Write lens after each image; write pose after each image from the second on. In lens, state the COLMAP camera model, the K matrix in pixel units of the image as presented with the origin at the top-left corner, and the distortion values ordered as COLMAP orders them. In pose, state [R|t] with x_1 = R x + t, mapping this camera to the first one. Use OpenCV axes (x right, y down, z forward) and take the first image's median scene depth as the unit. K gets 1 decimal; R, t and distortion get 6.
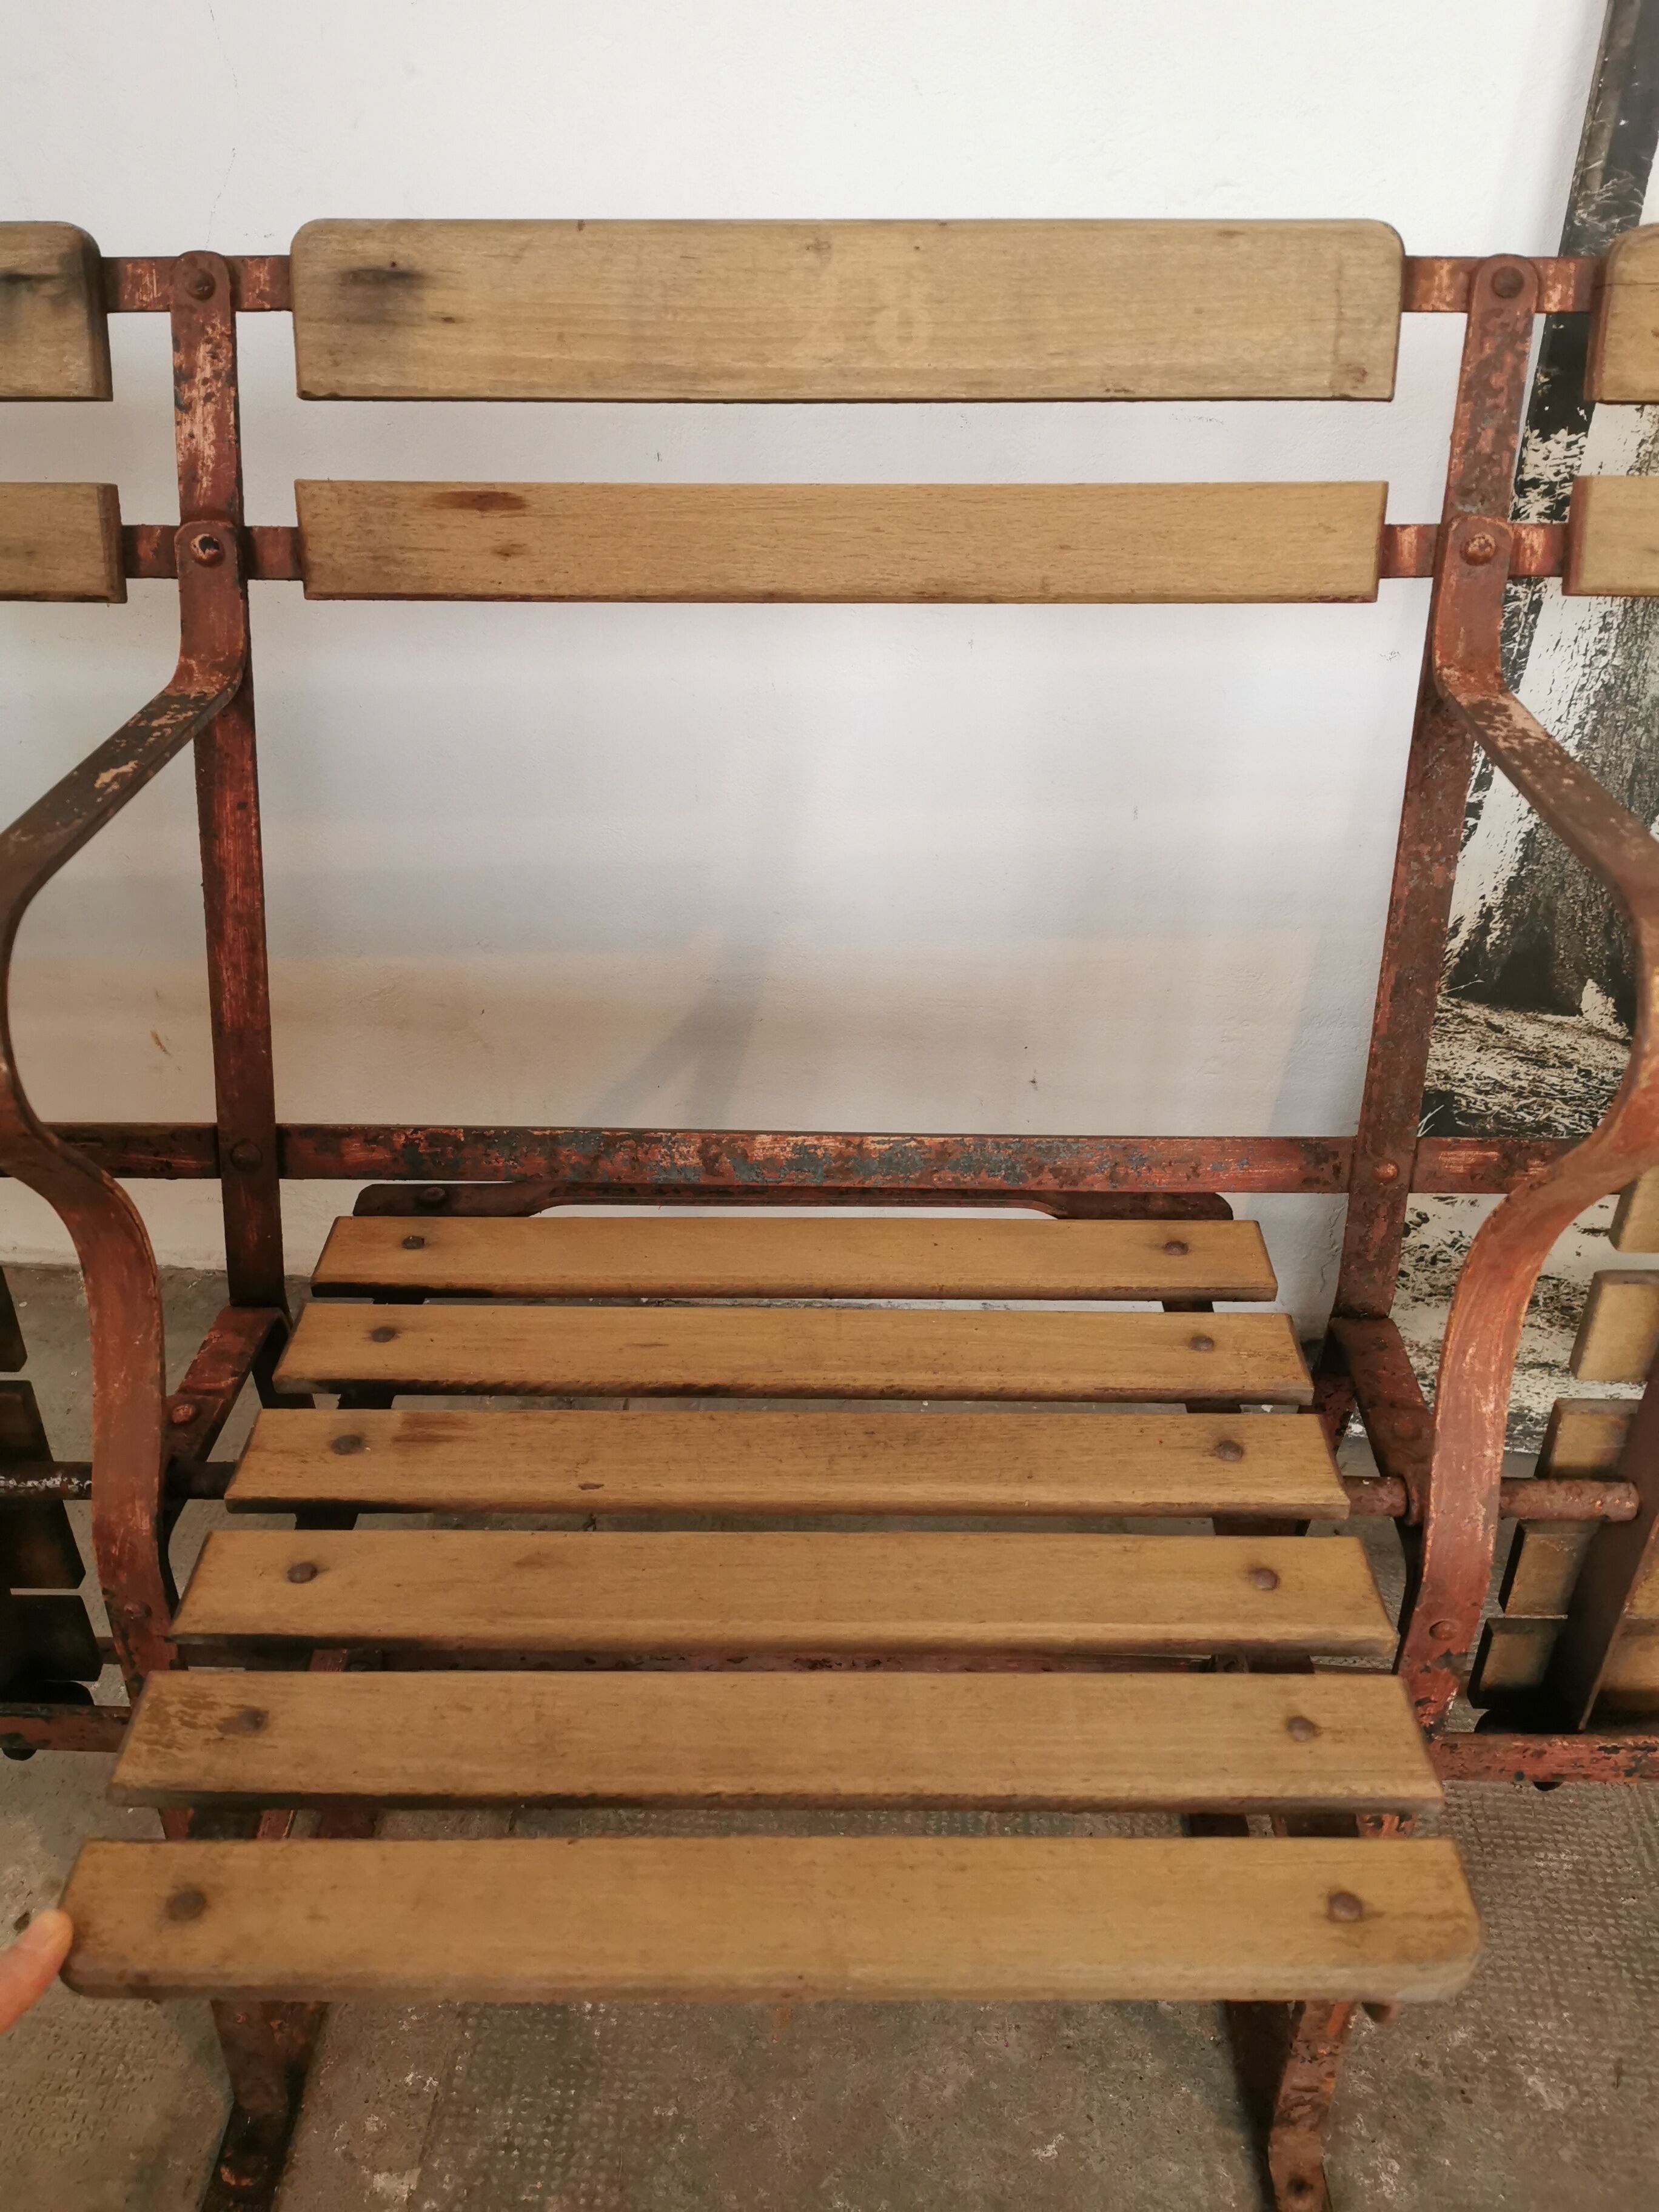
lens RADIAL K [[1730.9, 0, 837.9], [0, 1730.9, 1127.1], [0, 0, 1]] dist [0.053186, -0.083425]
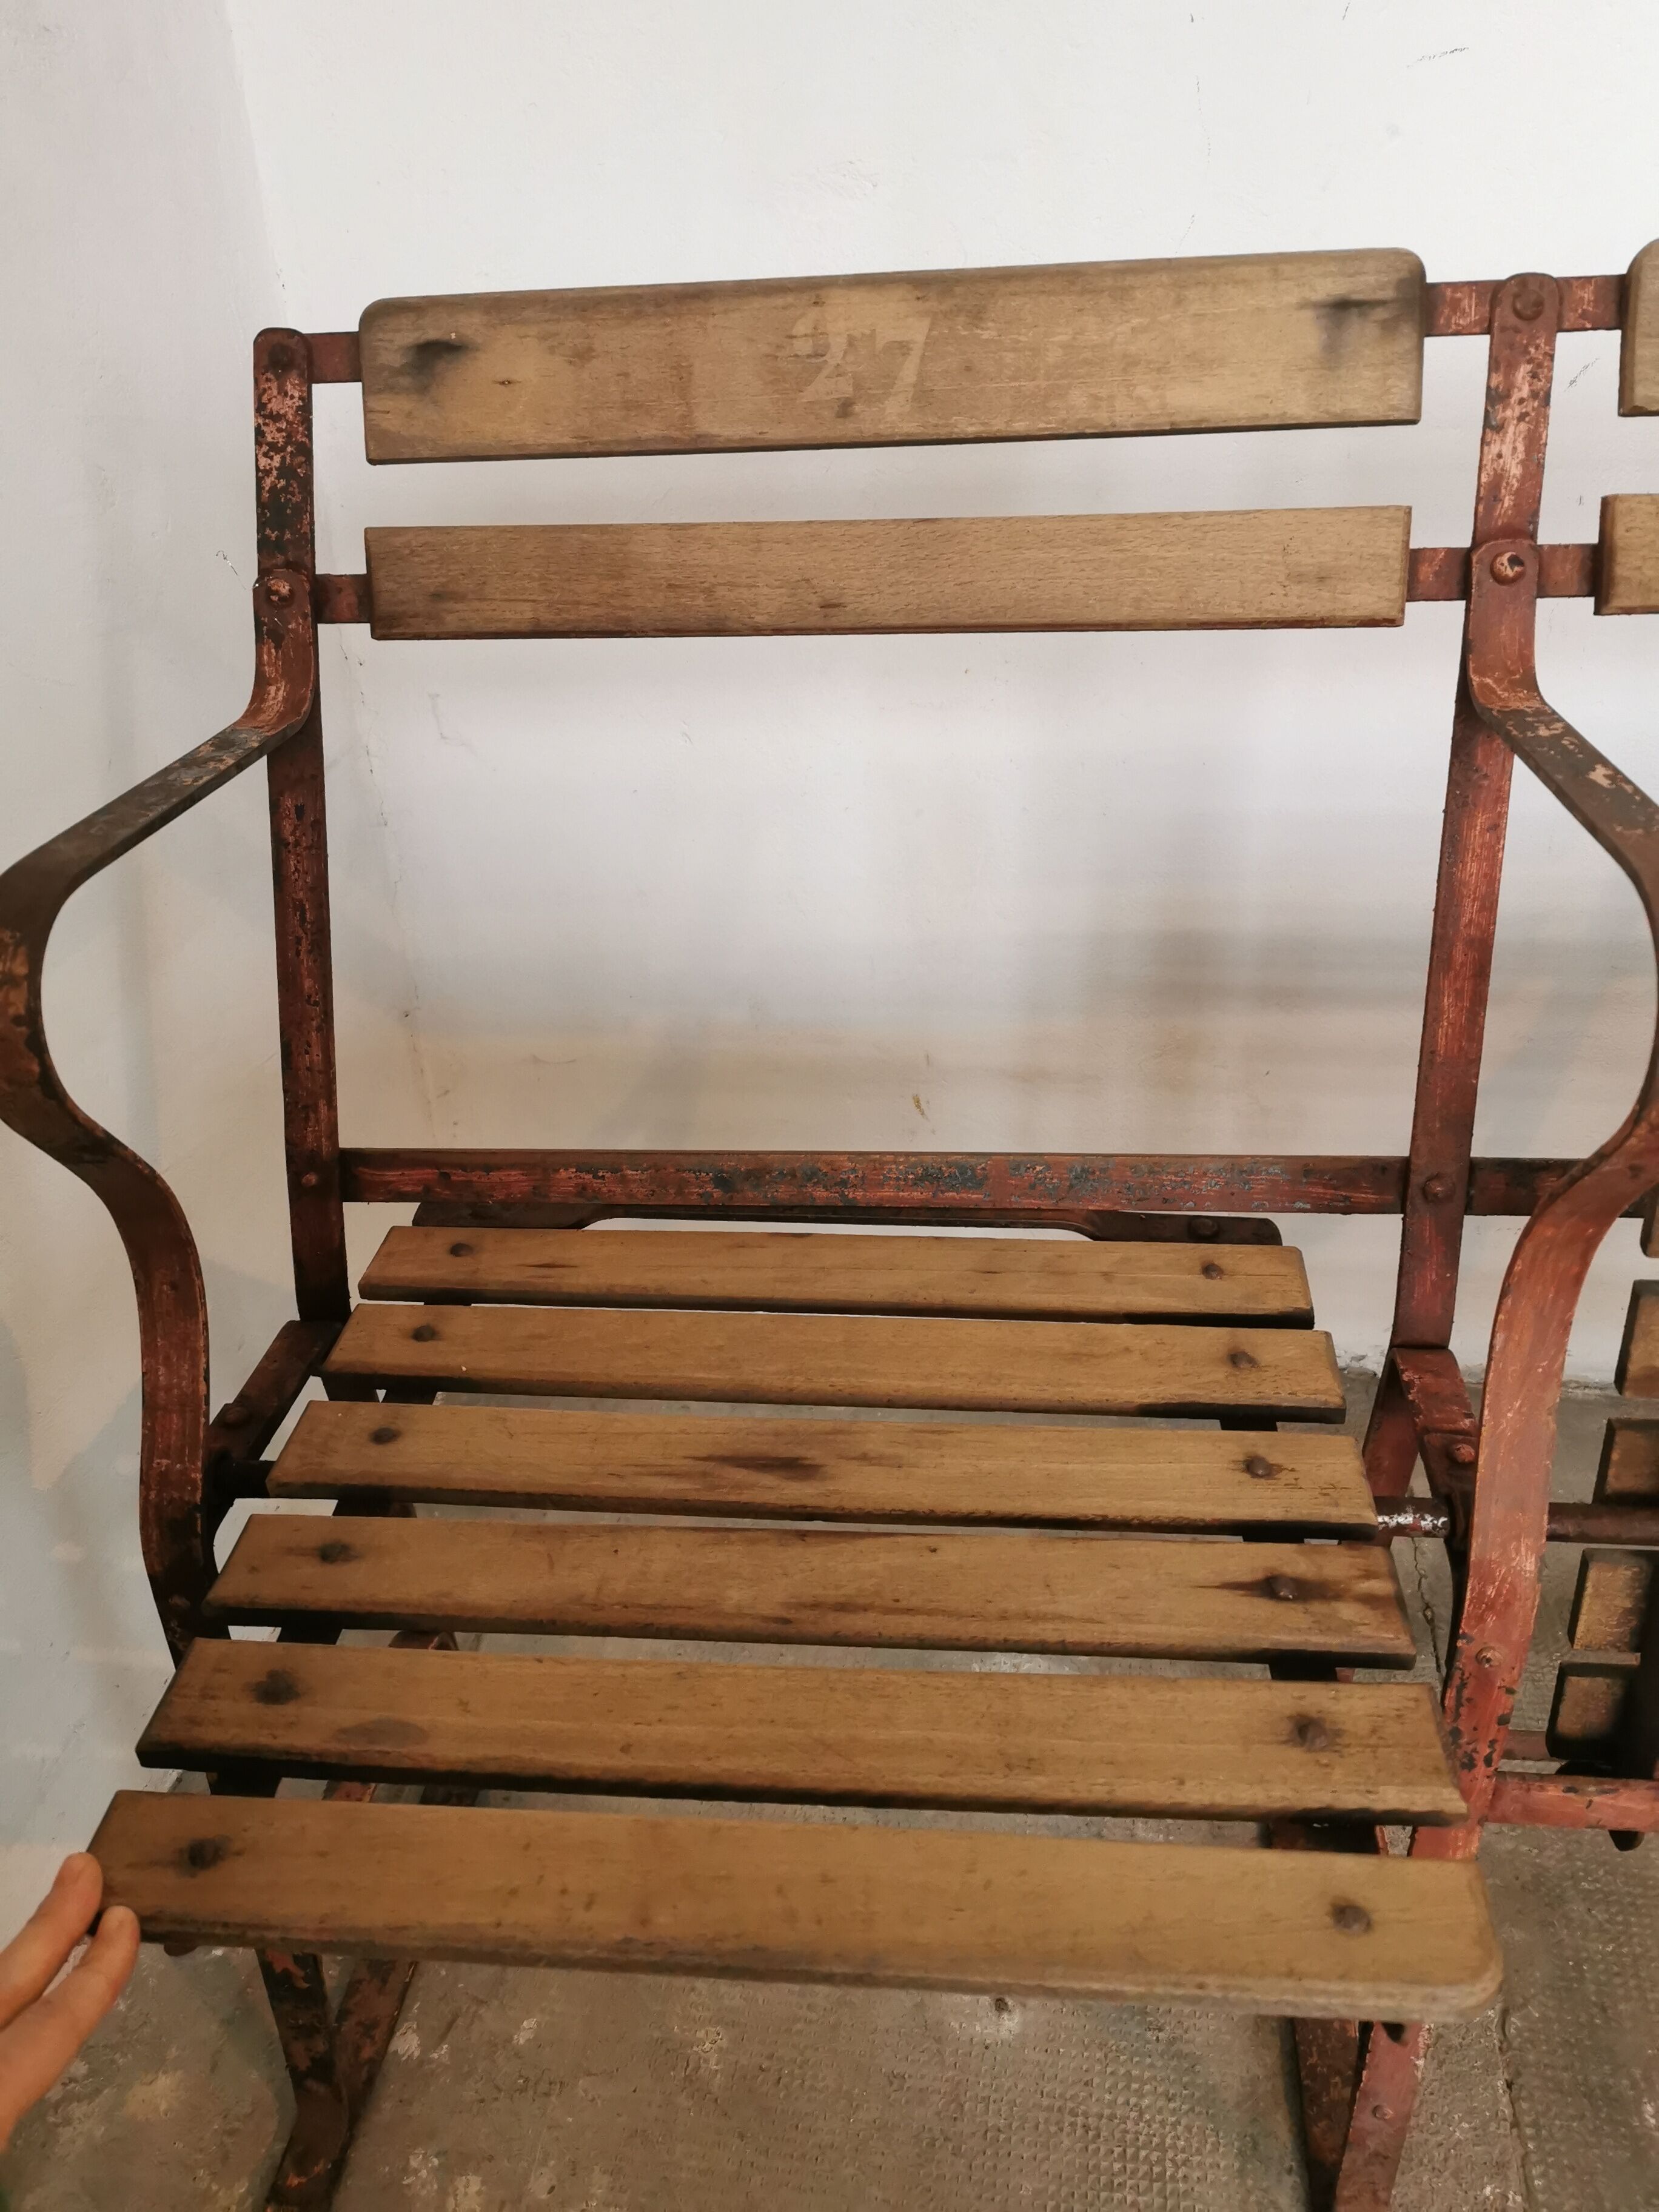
lens RADIAL K [[1730.9, 0, 828.9], [0, 1730.9, 1118.4], [0, 0, 1]] dist [0.053186, -0.083425]
pose [[0.995763, -0.001161, -0.091944, -0.660089], [-0.005157, 0.997641, -0.068450, 0.050315], [0.091807, 0.068634, 0.993409, 0.004037]]
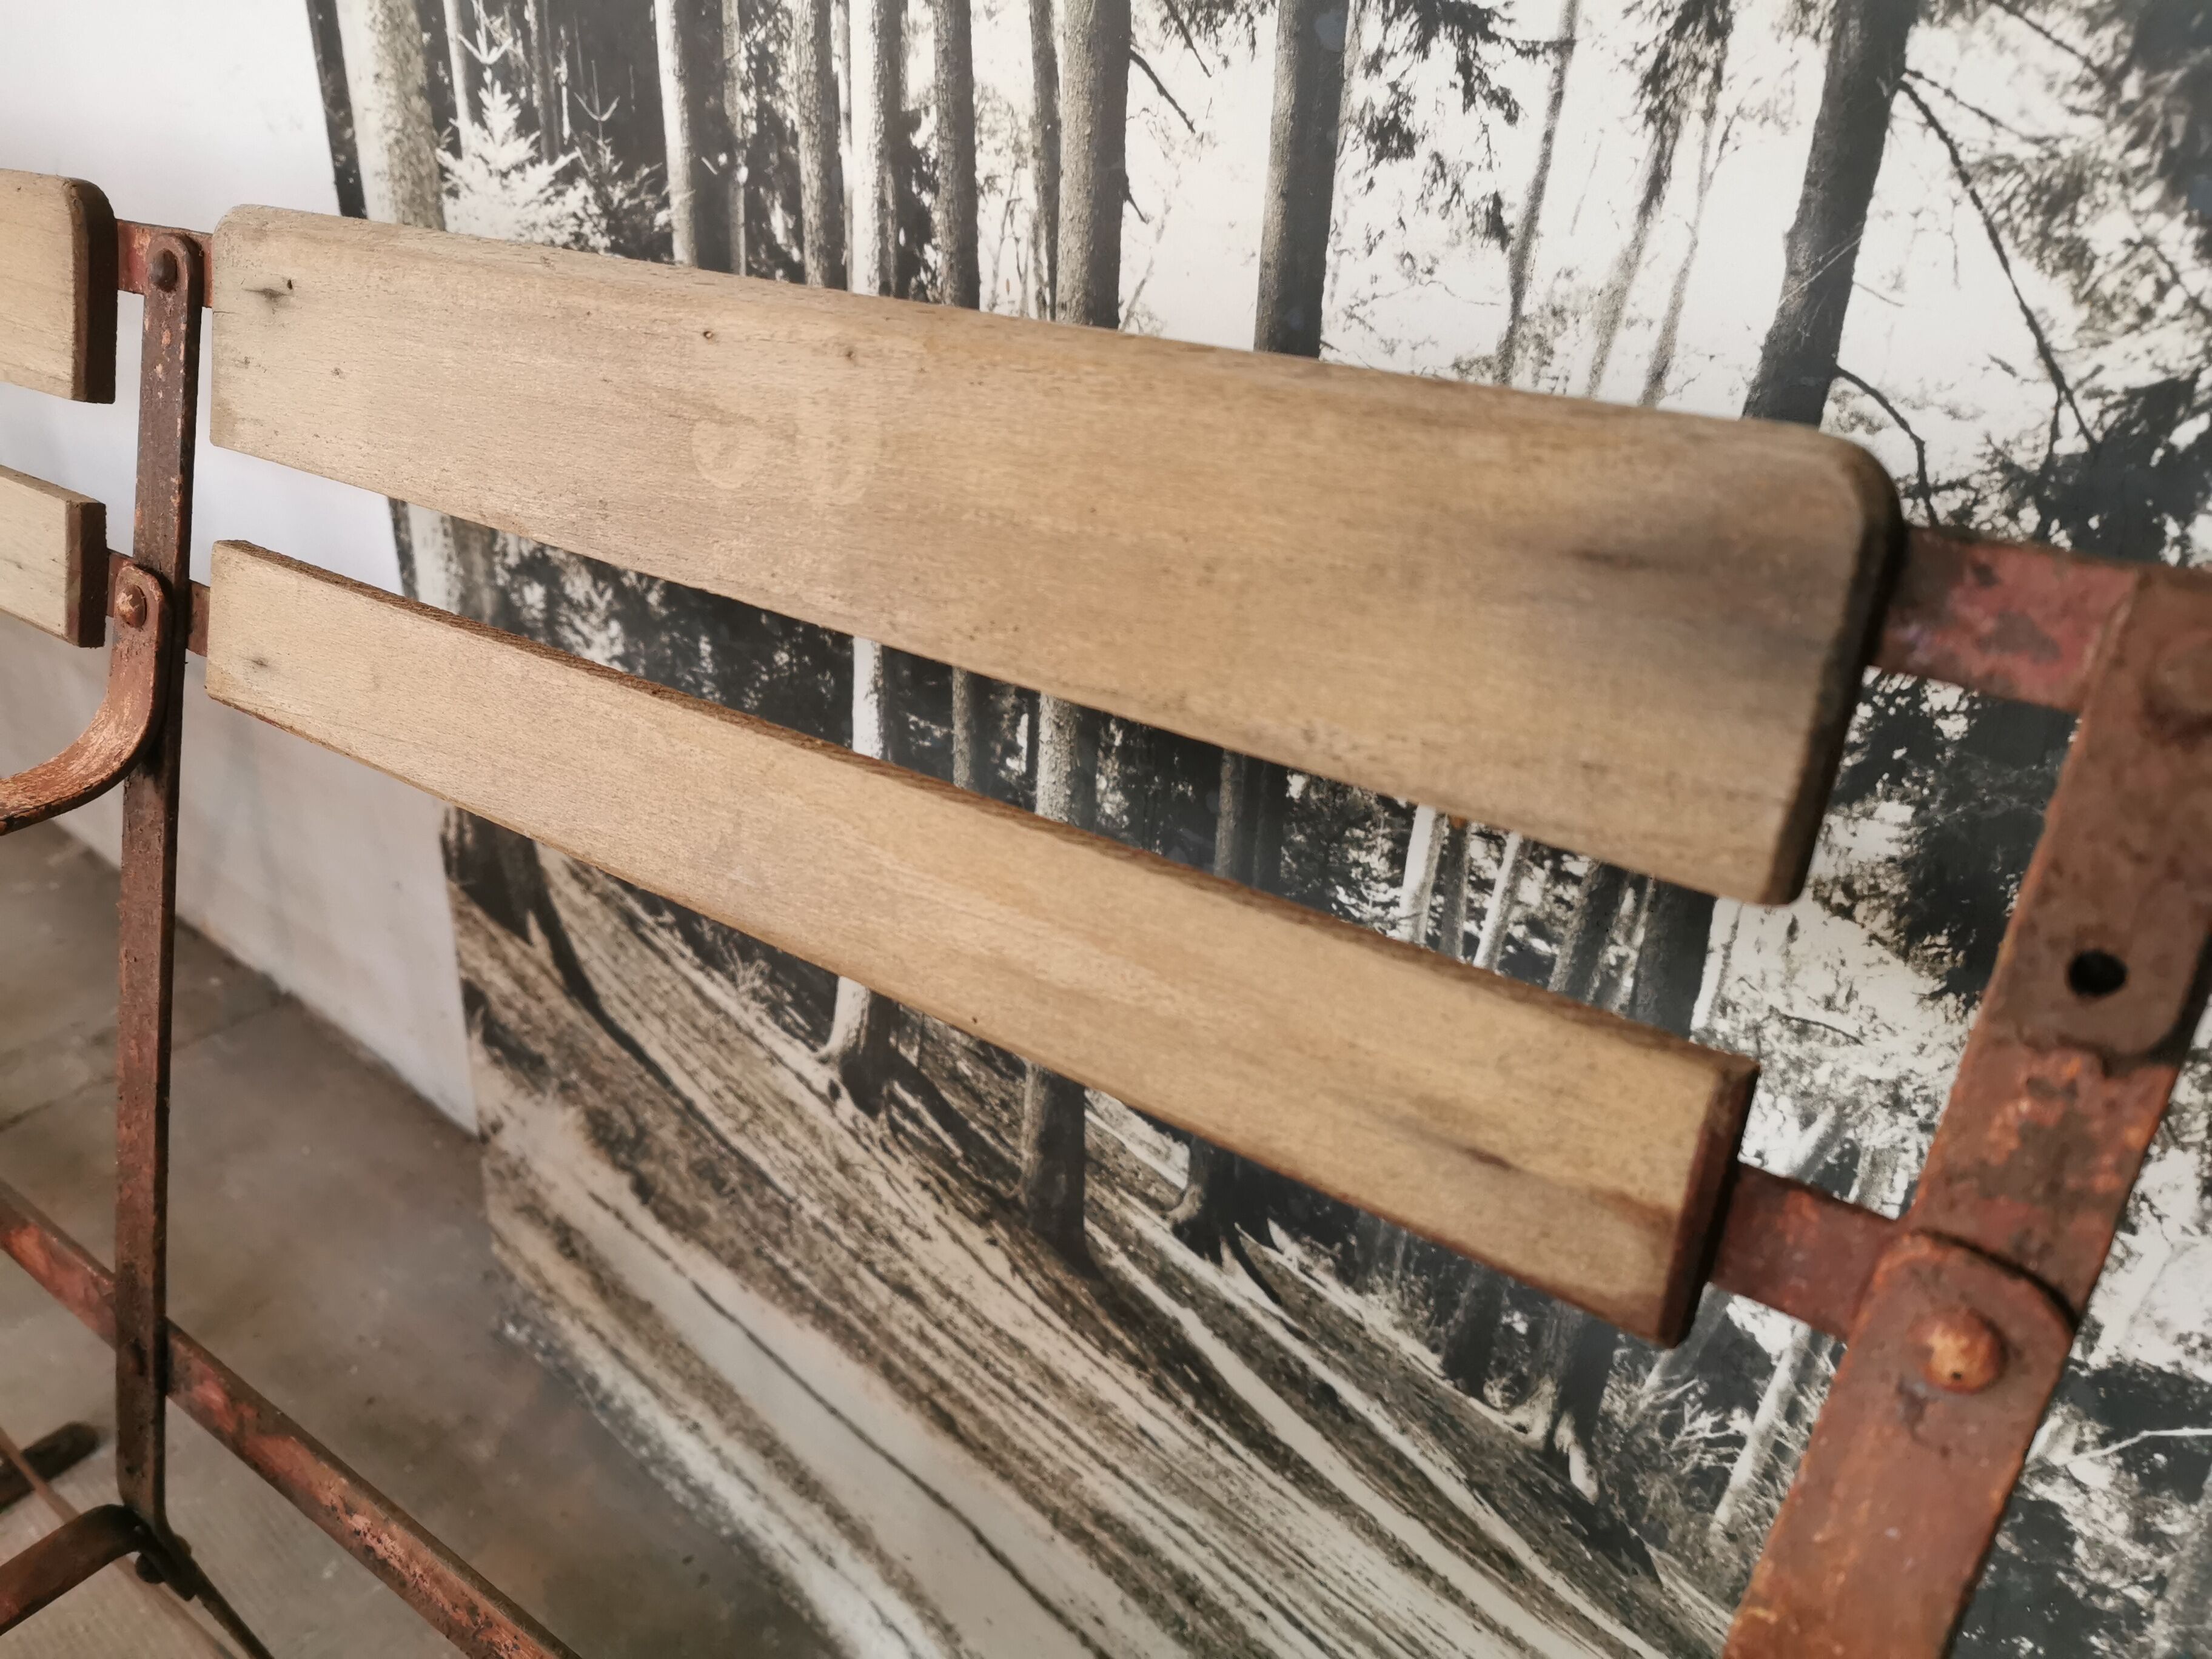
lens RADIAL K [[1730.9, 0, 1103.4], [0, 1730.9, 831.7], [0, 0, 1]] dist [0.053186, -0.083425]
pose [[0.803997, 0.266967, -0.531335, 1.857548], [-0.304818, 0.952255, 0.017217, -0.375498], [0.510563, 0.148118, 0.846987, 0.595445]]
